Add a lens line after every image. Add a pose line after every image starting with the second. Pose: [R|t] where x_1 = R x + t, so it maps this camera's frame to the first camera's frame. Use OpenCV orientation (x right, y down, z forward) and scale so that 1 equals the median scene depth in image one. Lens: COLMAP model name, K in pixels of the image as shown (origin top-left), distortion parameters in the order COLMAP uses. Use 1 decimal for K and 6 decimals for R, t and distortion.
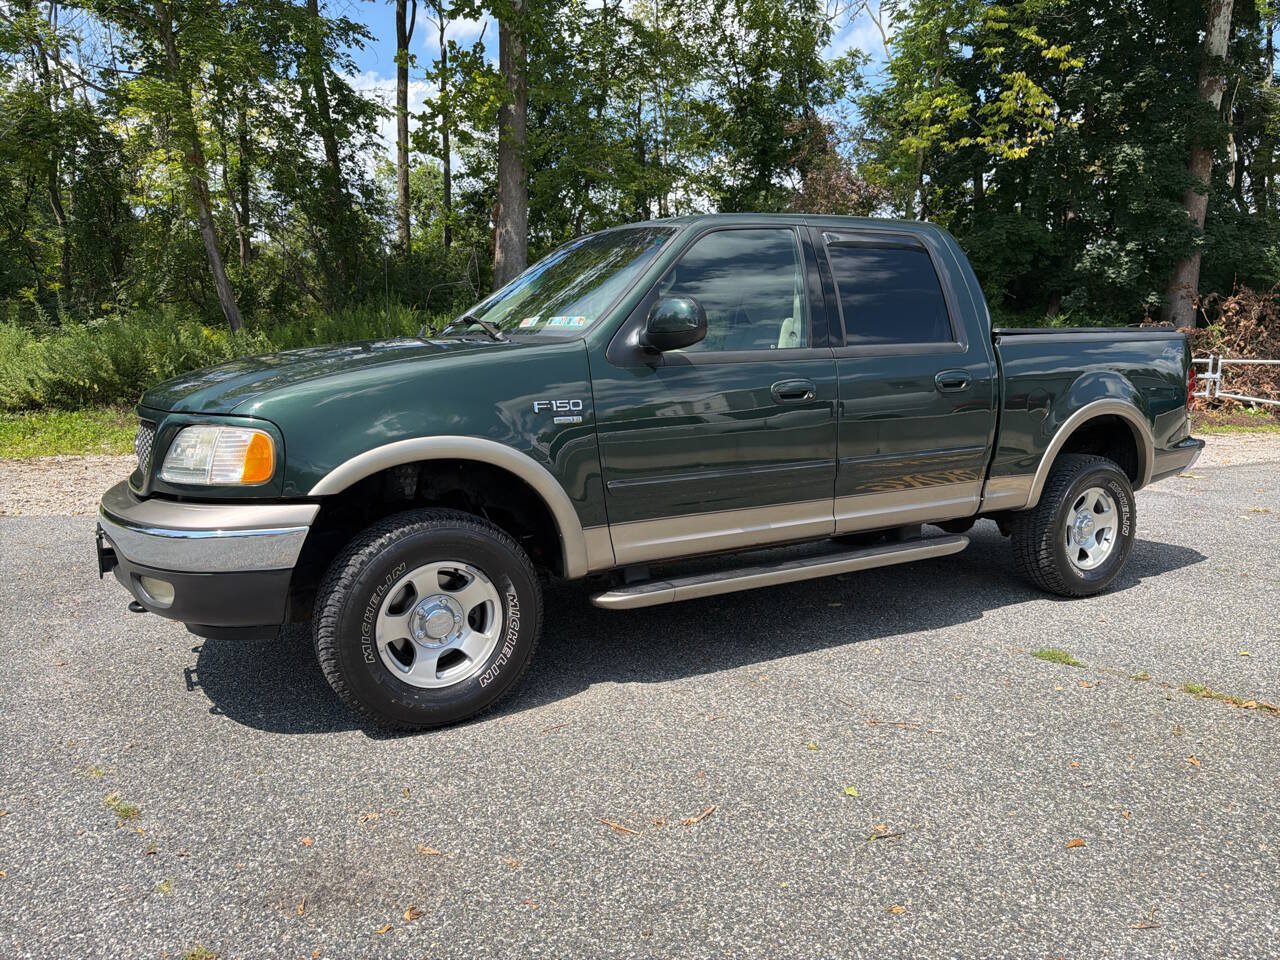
lens RADIAL K [[905.7, 0, 637.1], [0, 905.7, 489.8], [0, 0, 1]] dist [0.027820, -0.038250]
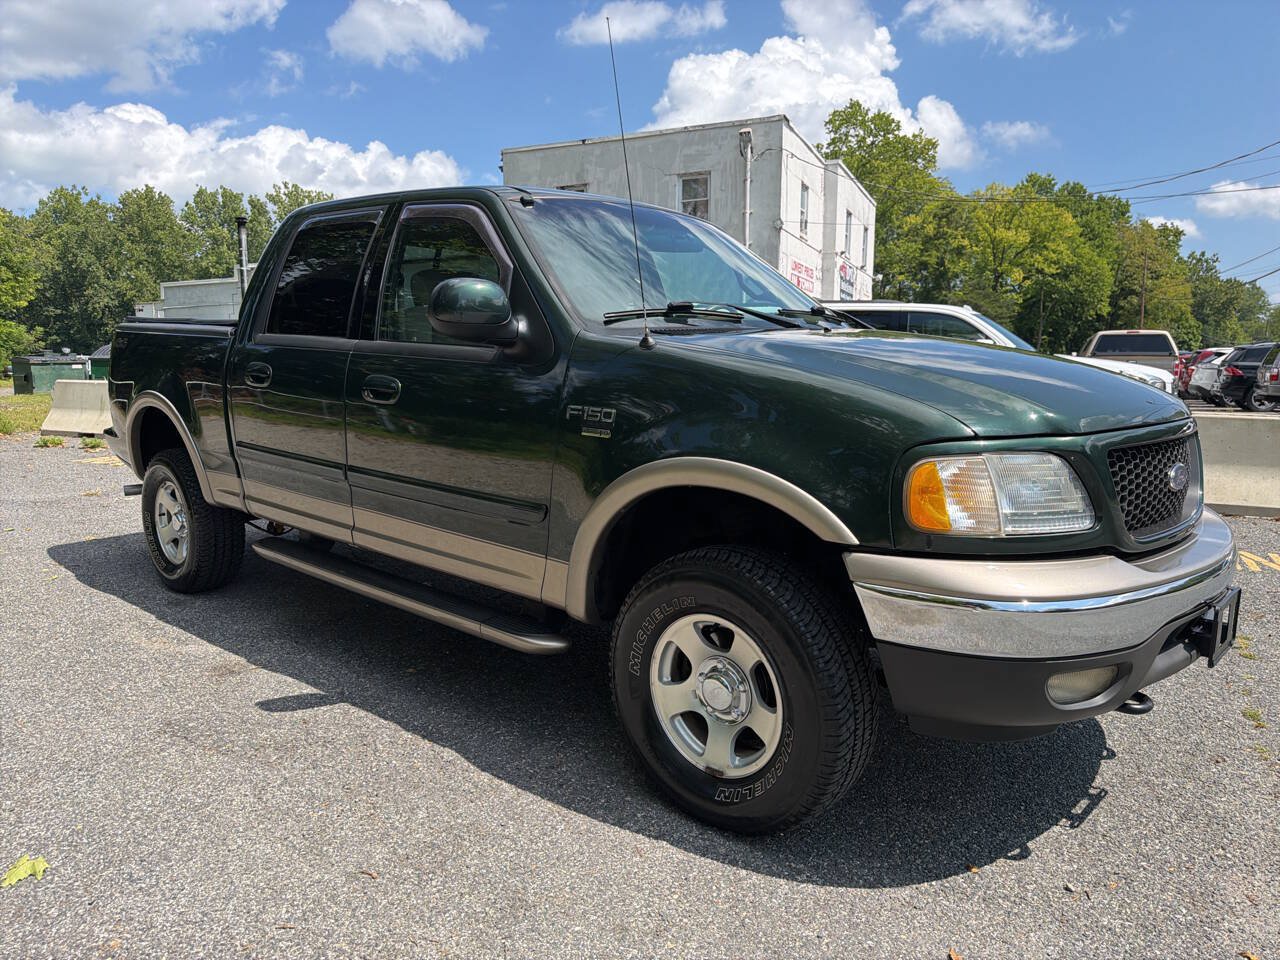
lens RADIAL K [[905.7, 0, 631.8], [0, 905.7, 482.3], [0, 0, 1]] dist [0.027820, -0.038250]
pose [[-0.311905, -0.132024, 0.940896, -0.772010], [0.121144, 0.976690, 0.177205, -0.159279], [-0.942358, 0.169255, -0.288640, 1.138690]]
